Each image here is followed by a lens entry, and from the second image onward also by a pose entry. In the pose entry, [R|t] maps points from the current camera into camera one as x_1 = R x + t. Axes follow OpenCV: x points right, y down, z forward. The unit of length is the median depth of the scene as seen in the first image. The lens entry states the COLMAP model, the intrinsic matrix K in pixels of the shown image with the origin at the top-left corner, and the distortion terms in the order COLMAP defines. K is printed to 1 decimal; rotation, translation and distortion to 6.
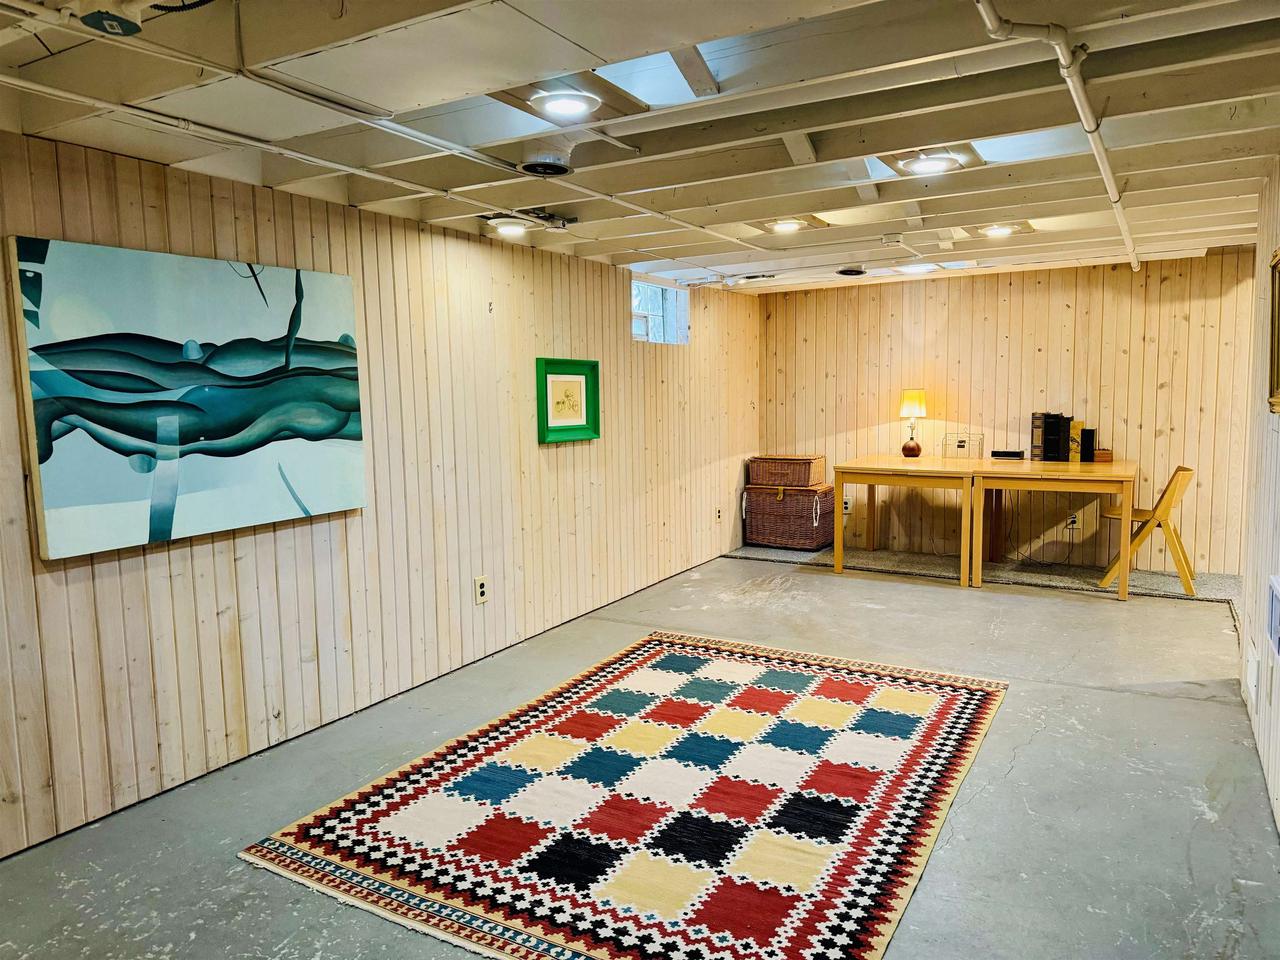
lens RADIAL K [[905.8, 0, 639.1], [0, 905.8, 481.7], [0, 0, 1]] dist [0.038470, -0.007602]
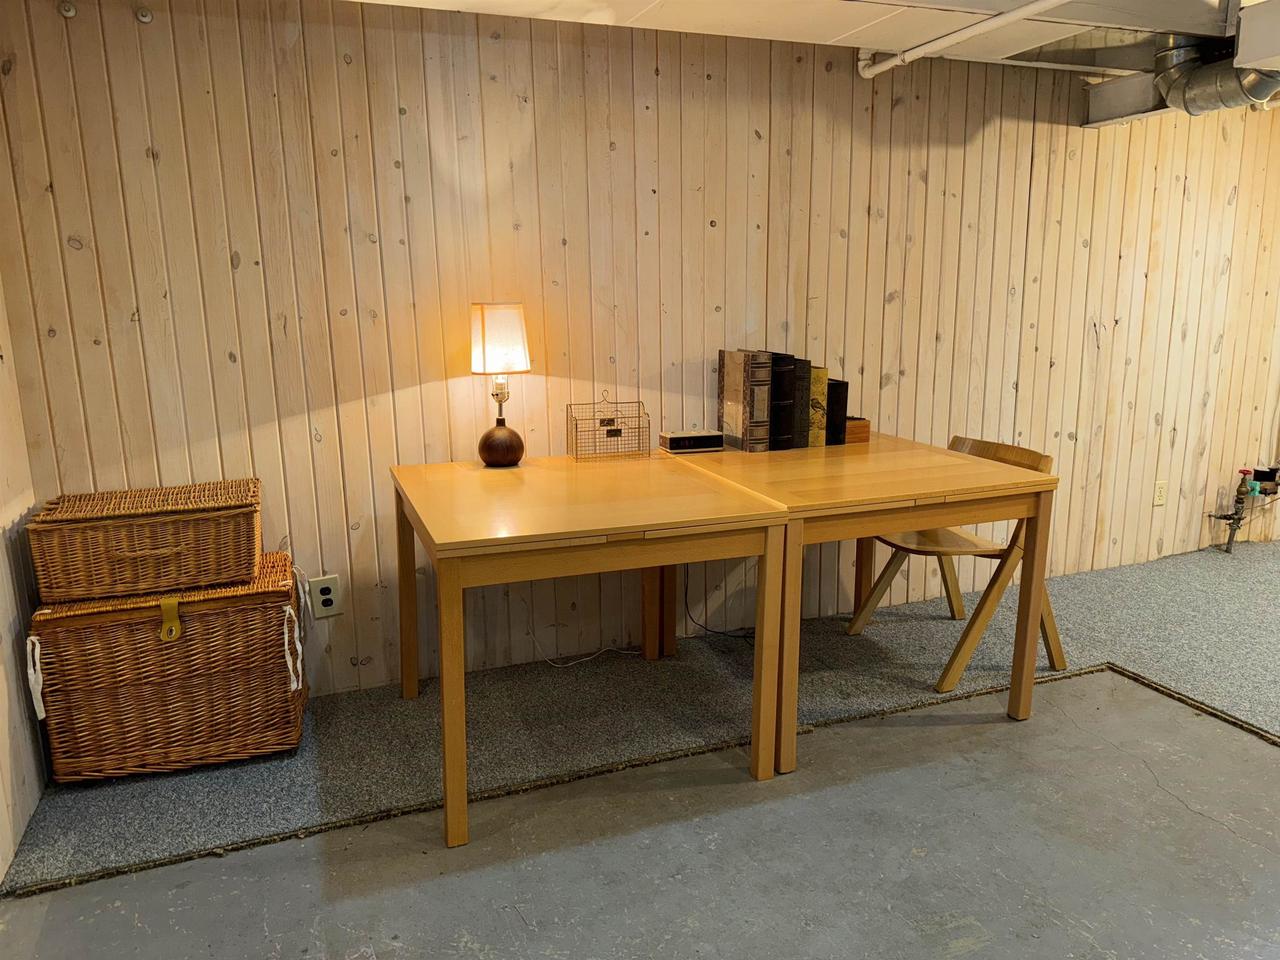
lens RADIAL K [[905.8, 0, 637.5], [0, 905.8, 474.8], [0, 0, 1]] dist [0.038470, -0.007602]
pose [[0.637573, -0.146065, 0.756417, 0.021957], [0.074548, 0.988951, 0.128132, -0.075372], [-0.766775, -0.025304, 0.641417, 0.712135]]
